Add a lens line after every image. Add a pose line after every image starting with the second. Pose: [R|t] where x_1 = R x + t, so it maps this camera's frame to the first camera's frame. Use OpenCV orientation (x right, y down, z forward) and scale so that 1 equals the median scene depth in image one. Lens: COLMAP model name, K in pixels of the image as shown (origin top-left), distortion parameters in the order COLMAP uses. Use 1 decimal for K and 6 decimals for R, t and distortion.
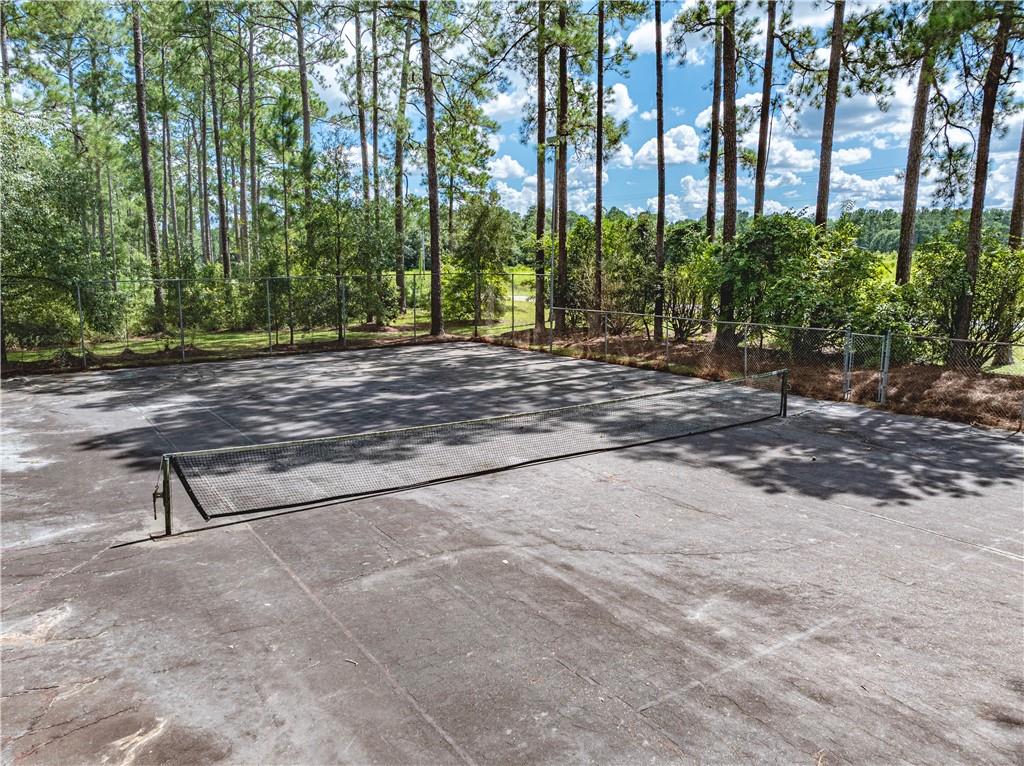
lens RADIAL K [[751.5, 0, 511.7], [0, 751.5, 383.4], [0, 0, 1]] dist [-0.030351, 0.013587]
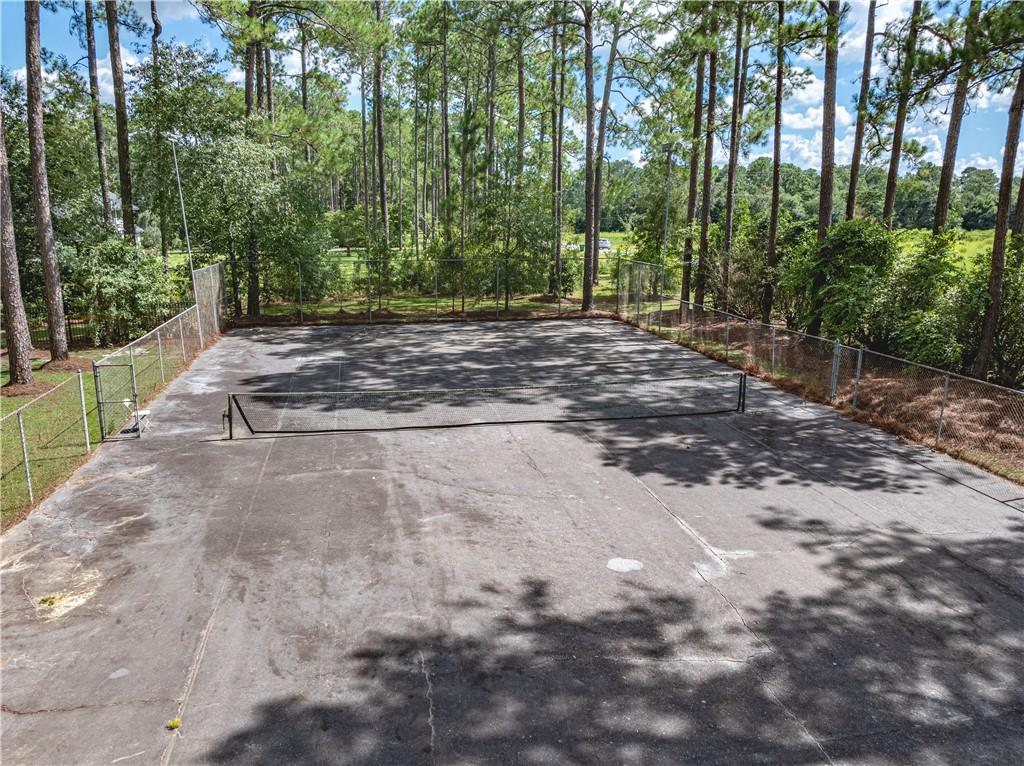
lens RADIAL K [[751.5, 0, 511.7], [0, 751.5, 381.6], [0, 0, 1]] dist [-0.030351, 0.013587]
pose [[0.926349, 0.094702, -0.364568, 0.692597], [-0.073694, 0.994740, 0.071147, -0.092872], [0.369388, -0.039040, 0.928455, -0.339022]]
